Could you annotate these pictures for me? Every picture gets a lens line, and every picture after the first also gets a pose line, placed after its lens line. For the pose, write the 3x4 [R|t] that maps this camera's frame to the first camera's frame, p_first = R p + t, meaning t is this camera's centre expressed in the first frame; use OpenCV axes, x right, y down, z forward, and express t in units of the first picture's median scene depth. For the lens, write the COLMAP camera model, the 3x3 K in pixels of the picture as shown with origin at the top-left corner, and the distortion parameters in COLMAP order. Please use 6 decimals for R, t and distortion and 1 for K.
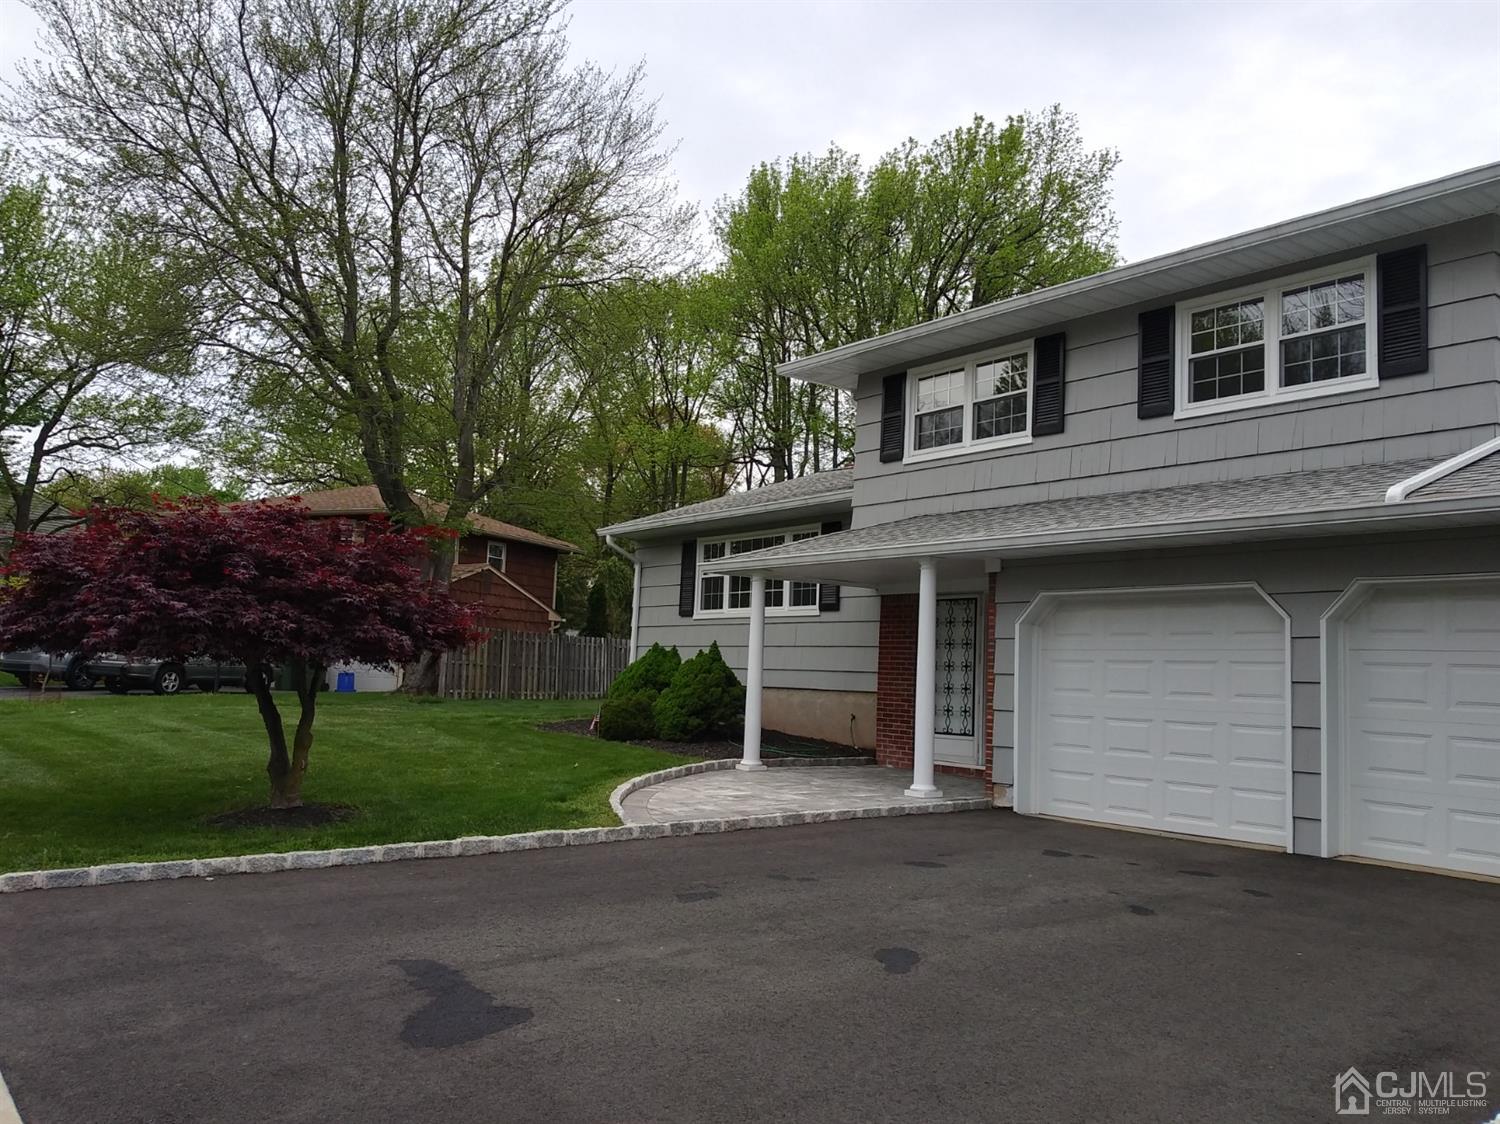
lens RADIAL K [[1117.5, 0, 750.0], [0, 1117.5, 562.0], [0, 0, 1]] dist [0.151518, -0.290443]
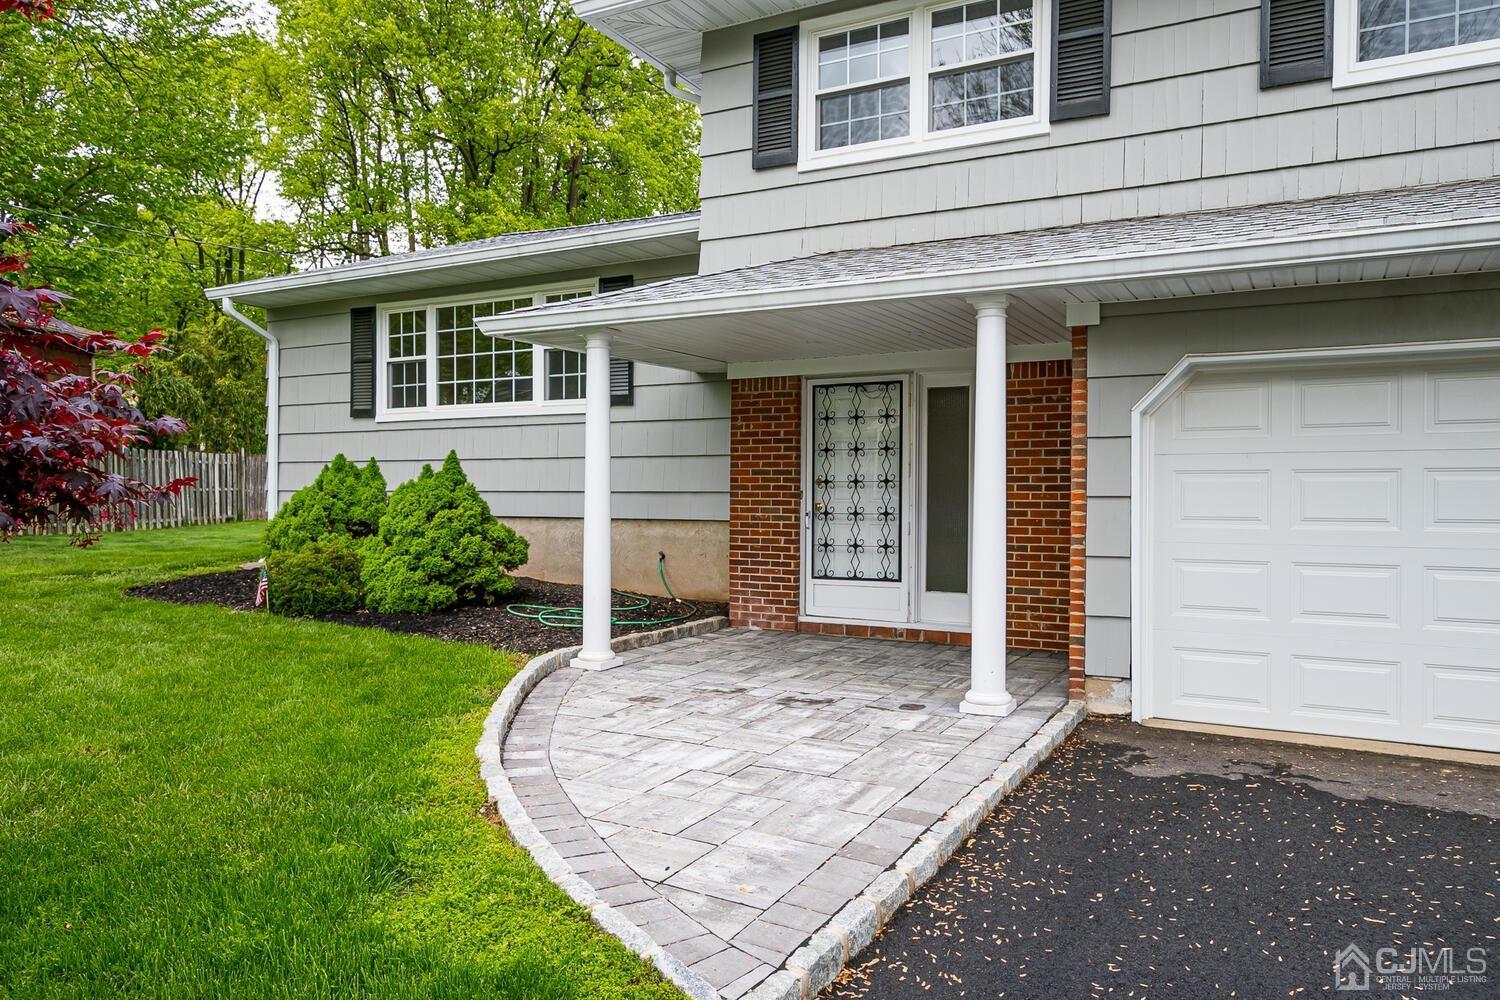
lens RADIAL K [[1014.8, 0, 721.8], [0, 1014.8, 493.7], [0, 0, 1]] dist [-0.001475, 0.000040]
pose [[0.921093, -0.037703, 0.387513, -0.141910], [-0.007646, 0.993357, 0.114822, 0.031147], [-0.389268, -0.108724, 0.914685, 0.485128]]
